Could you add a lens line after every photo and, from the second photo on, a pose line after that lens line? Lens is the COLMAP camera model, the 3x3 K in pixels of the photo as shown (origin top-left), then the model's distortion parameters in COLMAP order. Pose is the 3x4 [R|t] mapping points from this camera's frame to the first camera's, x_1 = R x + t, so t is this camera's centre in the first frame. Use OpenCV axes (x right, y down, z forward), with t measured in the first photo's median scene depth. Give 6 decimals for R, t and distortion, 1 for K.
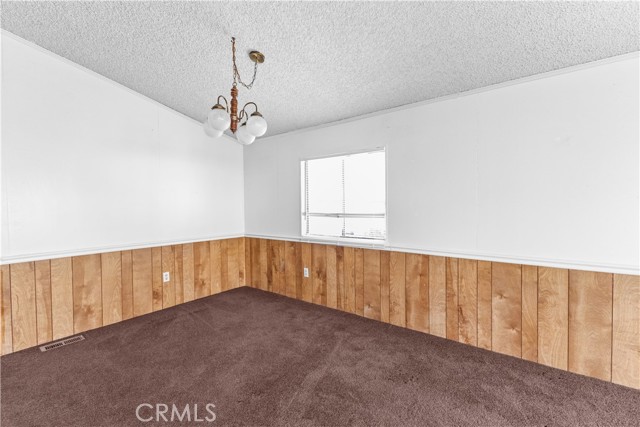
lens RADIAL K [[280.5, 0, 319.8], [0, 280.5, 212.7], [0, 0, 1]] dist [0.010876, -0.001704]
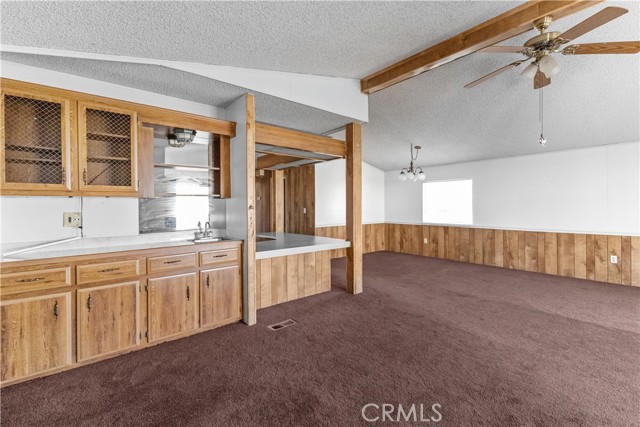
lens RADIAL K [[280.5, 0, 321.2], [0, 280.5, 207.9], [0, 0, 1]] dist [0.010876, -0.001704]
pose [[0.974160, 0.005887, -0.225781, -0.365878], [-0.009792, 0.999821, -0.016181, 0.031042], [0.225645, 0.017974, 0.974044, -1.218203]]
